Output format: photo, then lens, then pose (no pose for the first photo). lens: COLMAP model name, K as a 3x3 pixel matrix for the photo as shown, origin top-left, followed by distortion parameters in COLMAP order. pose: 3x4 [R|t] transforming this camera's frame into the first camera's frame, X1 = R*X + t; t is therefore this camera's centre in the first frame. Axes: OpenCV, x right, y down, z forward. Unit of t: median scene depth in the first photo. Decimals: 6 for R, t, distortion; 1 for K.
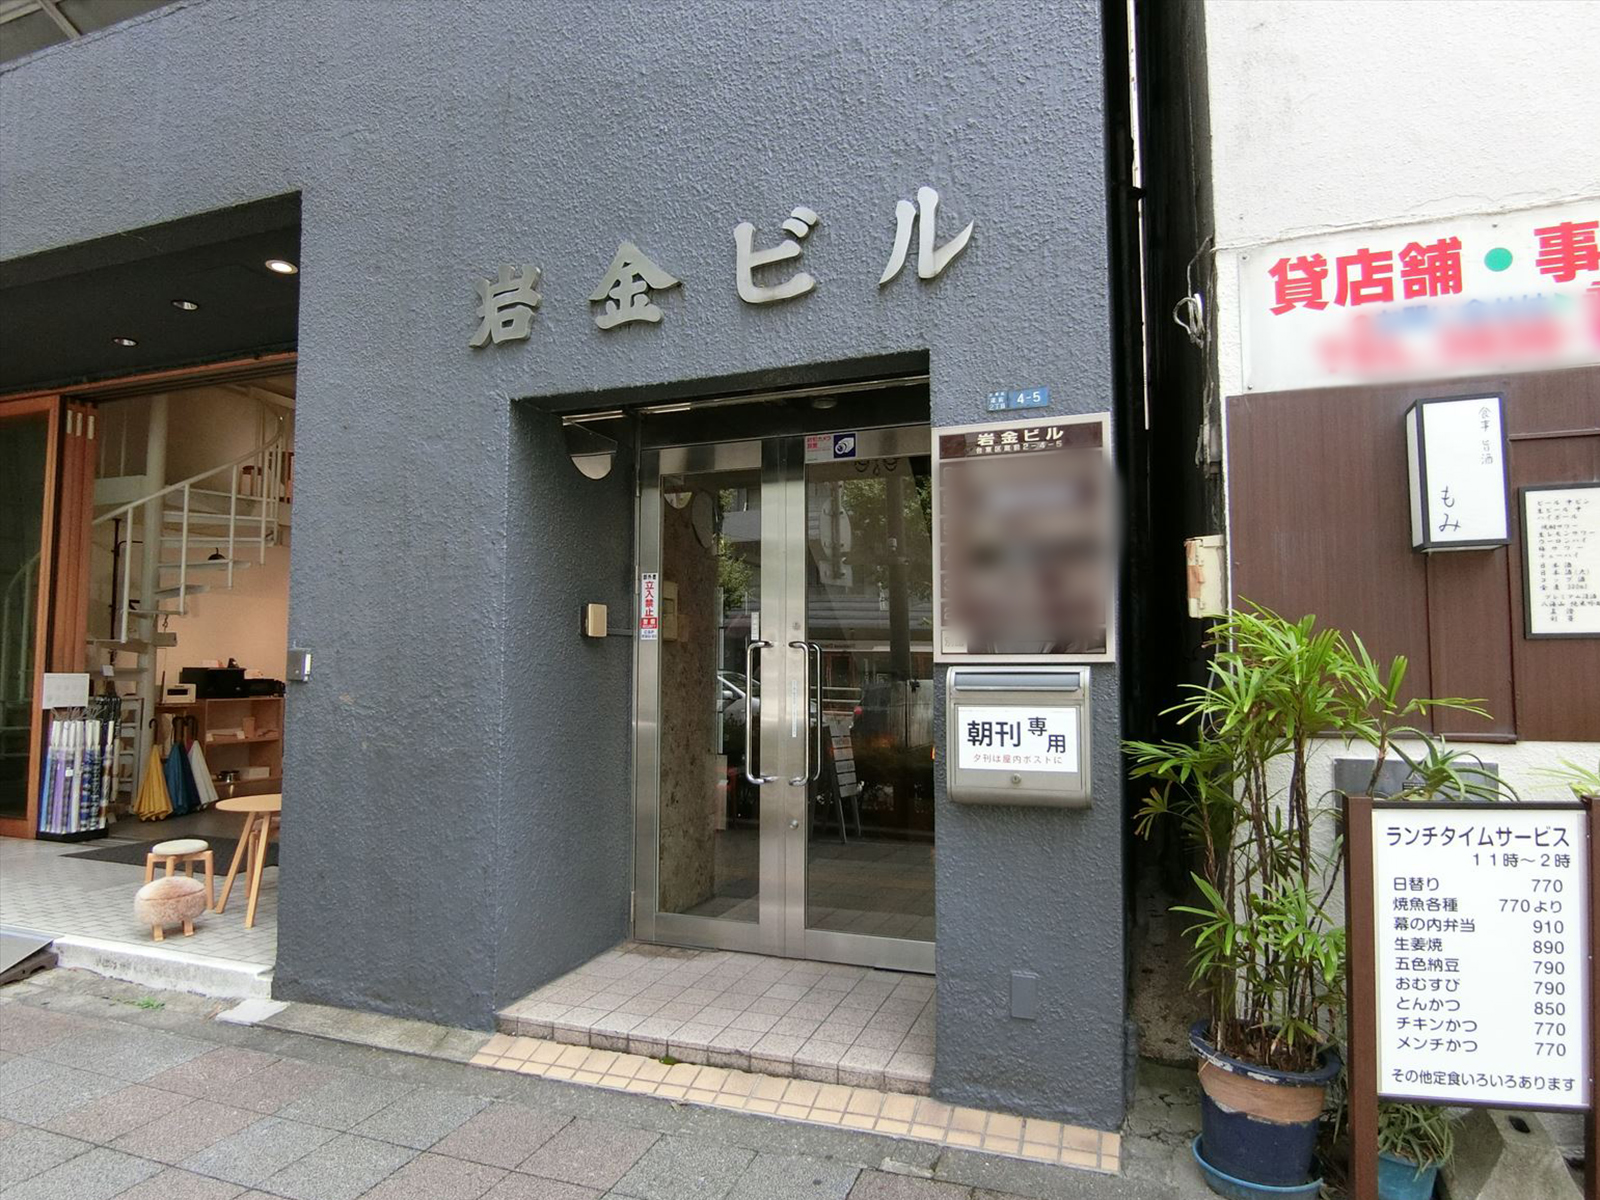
lens RADIAL K [[874.7, 0, 807.1], [0, 874.7, 604.0], [0, 0, 1]] dist [0.004264, 0.000174]
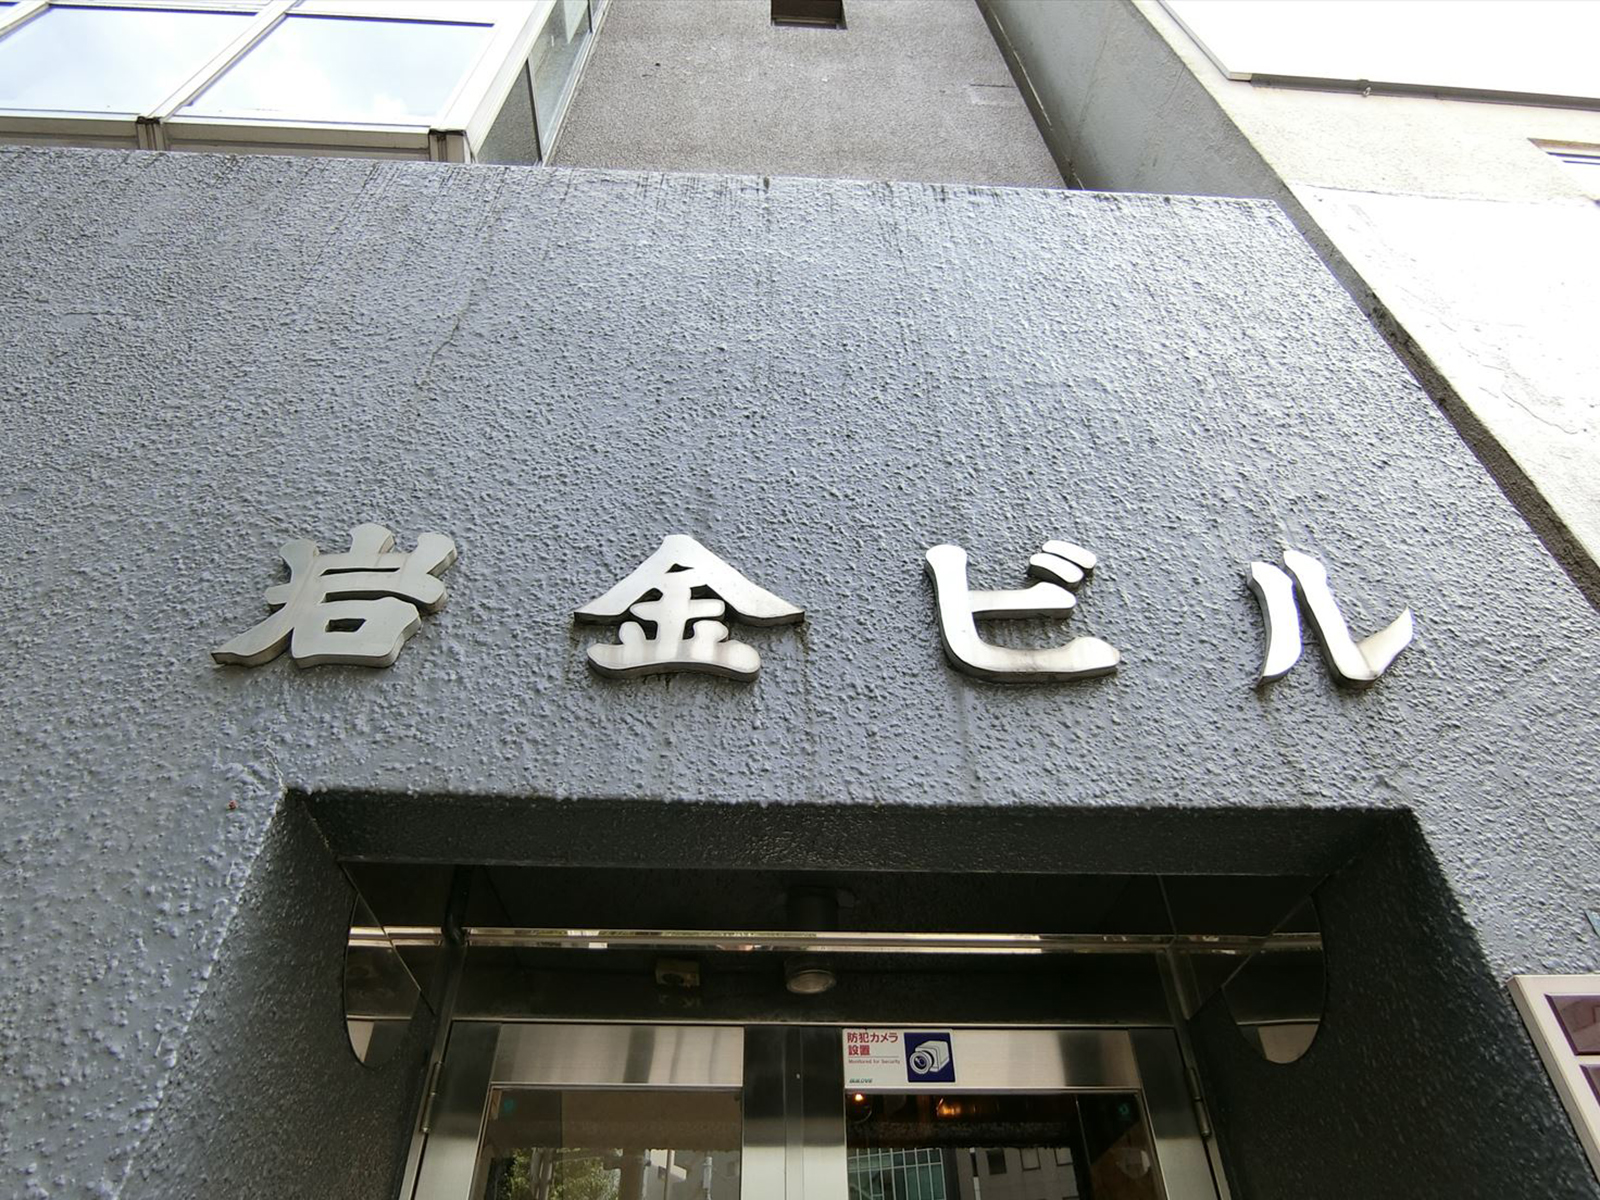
lens RADIAL K [[979.8, 0, 798.5], [0, 979.8, 602.8], [0, 0, 1]] dist [-0.007910, -0.001024]
pose [[0.919737, 0.260805, 0.293368, -0.297281], [-0.013920, 0.768567, -0.639618, -0.034000], [-0.392288, 0.584196, 0.710510, 0.605460]]
